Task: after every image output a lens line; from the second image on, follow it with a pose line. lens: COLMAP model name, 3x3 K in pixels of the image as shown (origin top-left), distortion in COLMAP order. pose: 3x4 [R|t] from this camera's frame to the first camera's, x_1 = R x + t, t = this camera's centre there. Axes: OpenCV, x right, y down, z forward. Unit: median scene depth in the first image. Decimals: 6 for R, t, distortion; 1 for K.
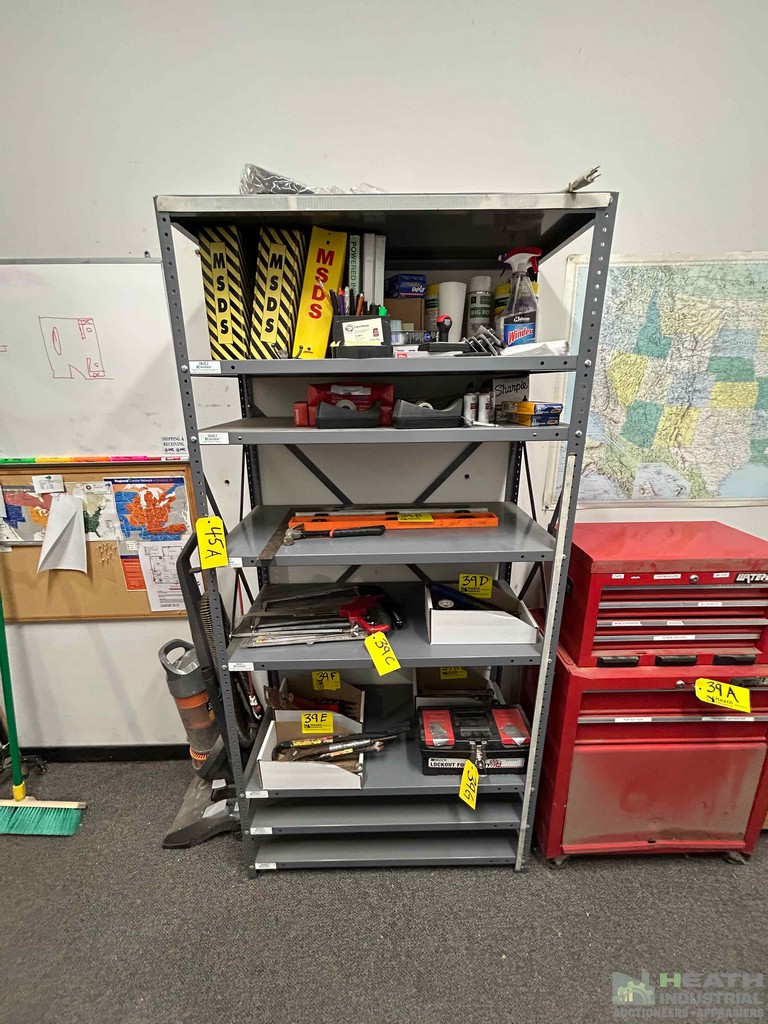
lens RADIAL K [[414.6, 0, 381.9], [0, 414.6, 512.3], [0, 0, 1]] dist [0.002476, -0.000738]
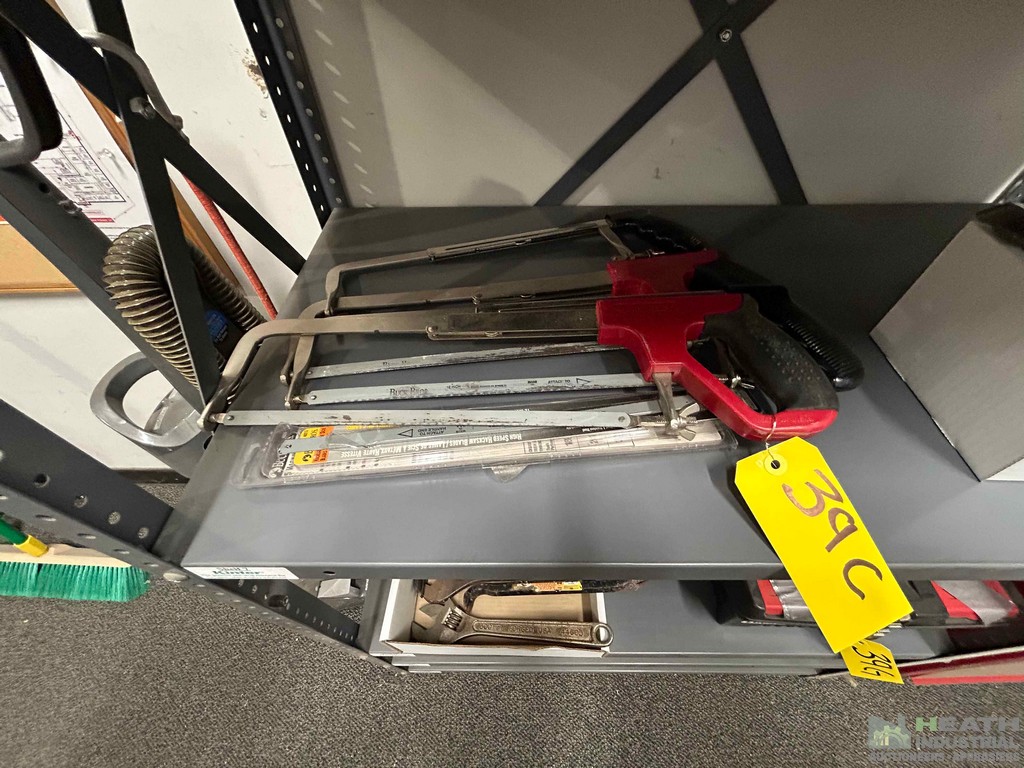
lens RADIAL K [[414.6, 0, 510.3], [0, 414.6, 384.8], [0, 0, 1]] dist [0.002476, -0.000738]
pose [[0.999873, 0.013853, -0.007857, -0.157290], [-0.007109, 0.829699, 0.558166, 0.120945], [0.014251, -0.558039, 0.829692, 0.757217]]
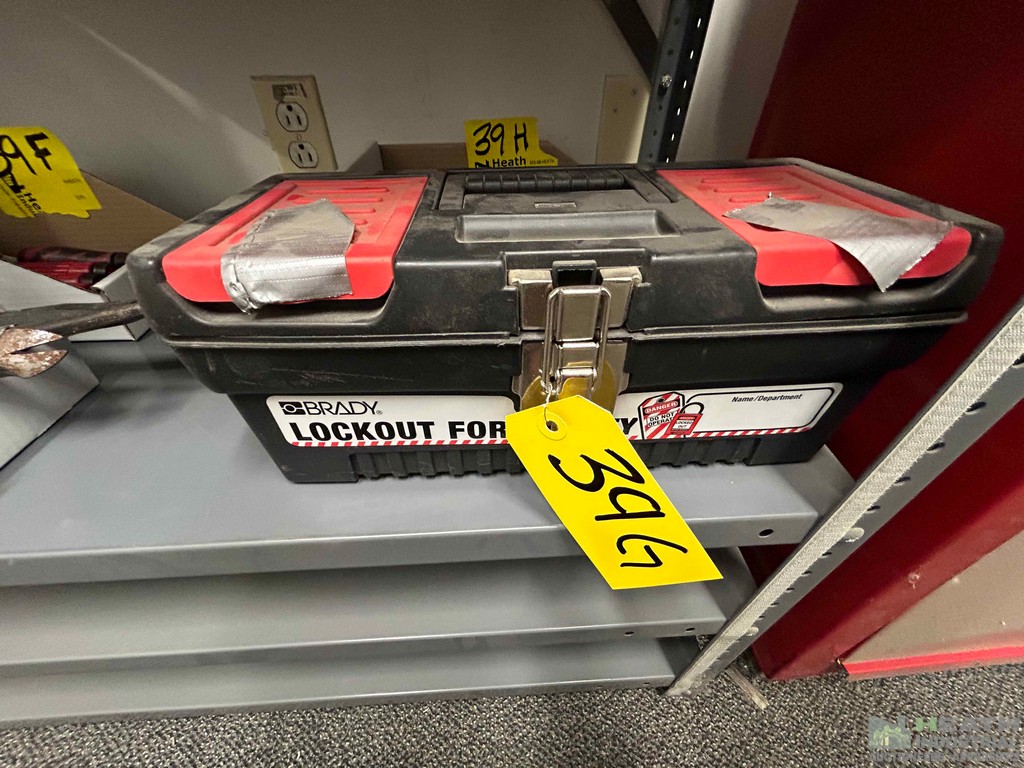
lens RADIAL K [[406.5, 0, 511.3], [0, 406.5, 389.2], [0, 0, 1]] dist [0.000248, -0.000368]
pose [[0.999294, -0.020843, 0.031246, 0.203489], [0.006453, 0.914801, 0.403852, 0.528444], [-0.037002, -0.403366, 0.914290, 0.856185]]
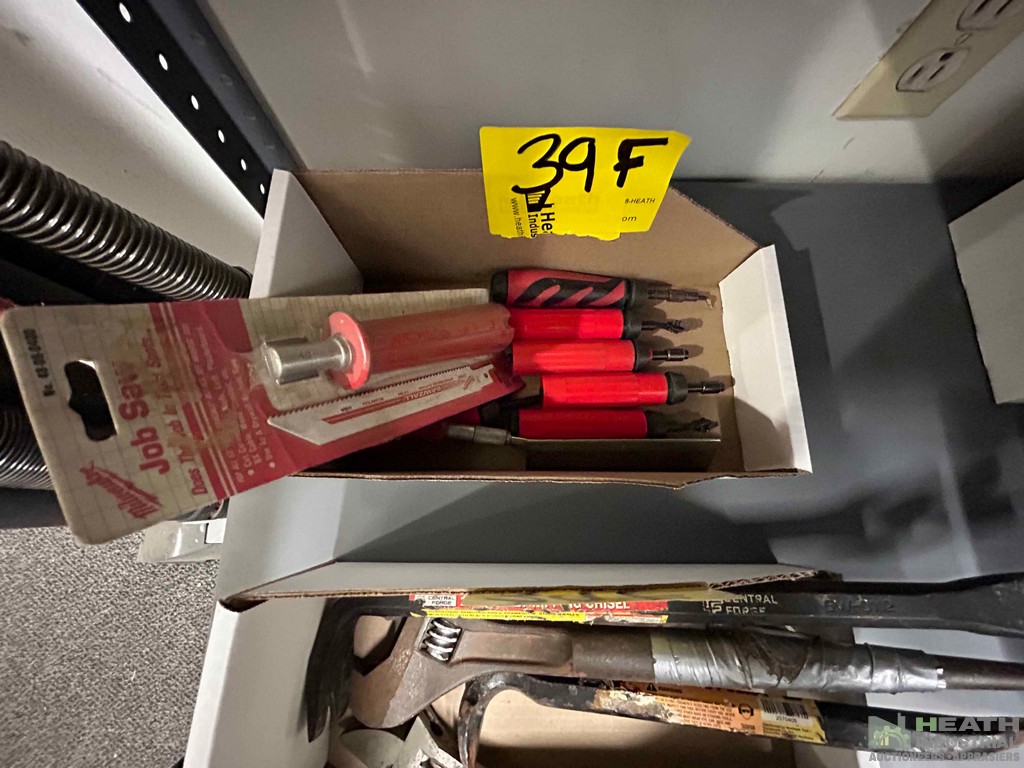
lens RADIAL K [[416.0, 0, 509.2], [0, 416.0, 386.5], [0, 0, 1]] dist [-0.003691, 0.002535]
pose [[0.999616, 0.011084, 0.025382, -0.199156], [-0.027408, 0.527834, 0.848905, 0.389945], [-0.003988, -0.849275, 0.527936, 1.062538]]
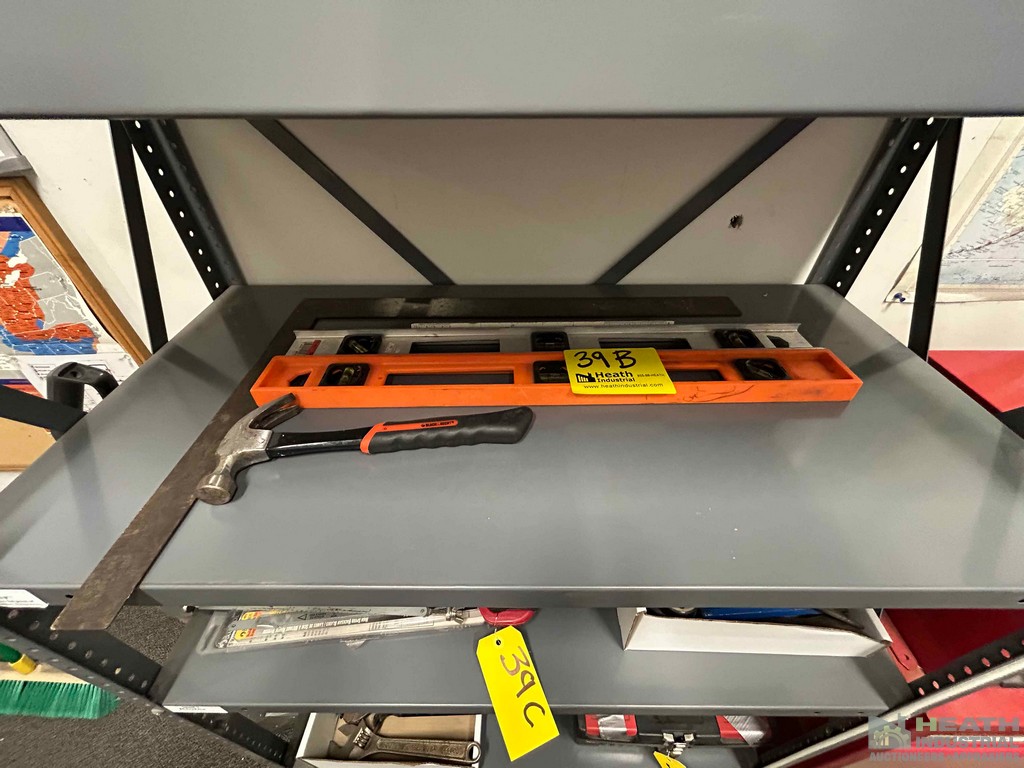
lens RADIAL K [[414.6, 0, 510.3], [0, 414.6, 384.8], [0, 0, 1]] dist [0.002476, -0.000738]
pose [[0.999828, 0.016784, -0.007846, -0.006826], [-0.012362, 0.919774, 0.392253, -0.108950], [0.013800, -0.392089, 0.919824, 0.647027]]
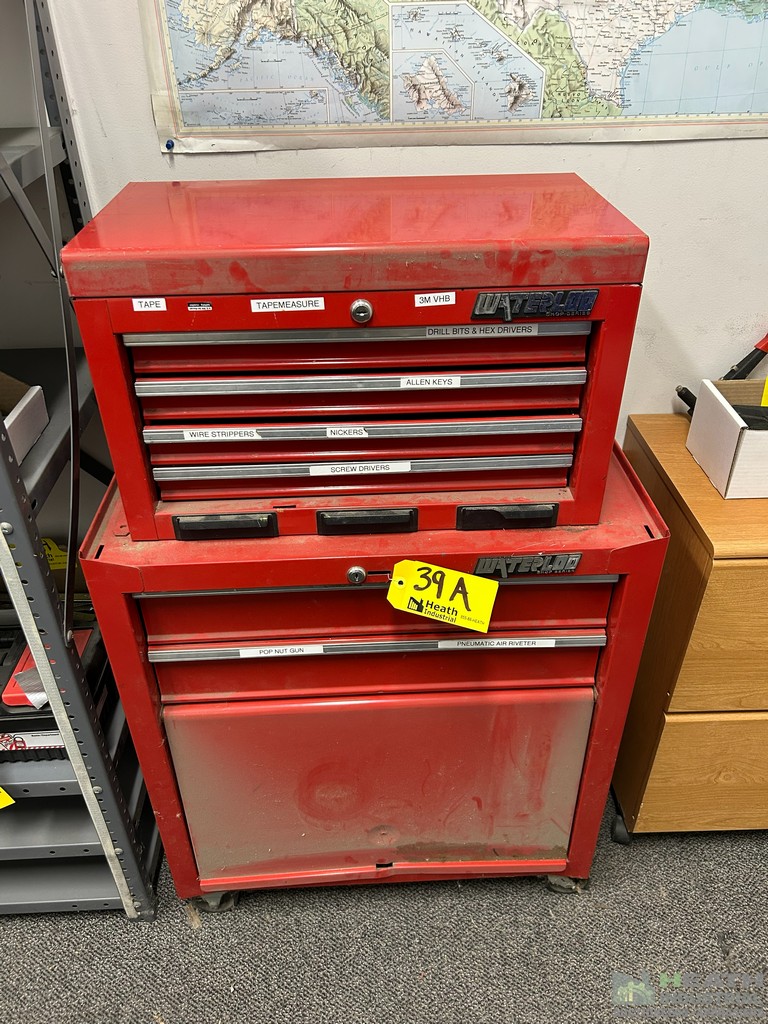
lens RADIAL K [[768.0, 0, 382.4], [0, 768.0, 528.5], [0, 0, 1]] dist [0.076326, -0.093406]
pose [[0.999563, -0.019264, 0.022429, 0.658889], [0.011122, 0.947875, 0.318448, 0.109560], [-0.027395, -0.318059, 0.947675, 0.245914]]
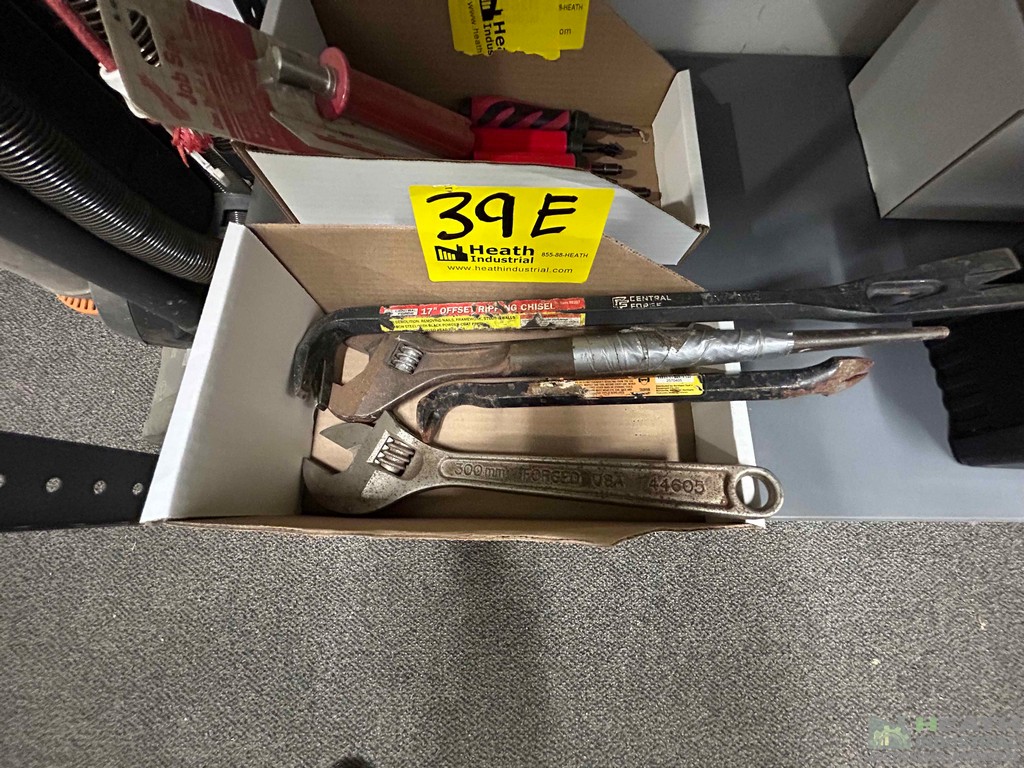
lens RADIAL K [[414.6, 0, 510.3], [0, 414.6, 384.8], [0, 0, 1]] dist [0.002476, -0.000738]
pose [[0.999239, 0.024214, 0.030584, -0.172252], [-0.038878, 0.554072, 0.831561, 0.427831], [0.003190, -0.832117, 0.554591, 0.921247]]
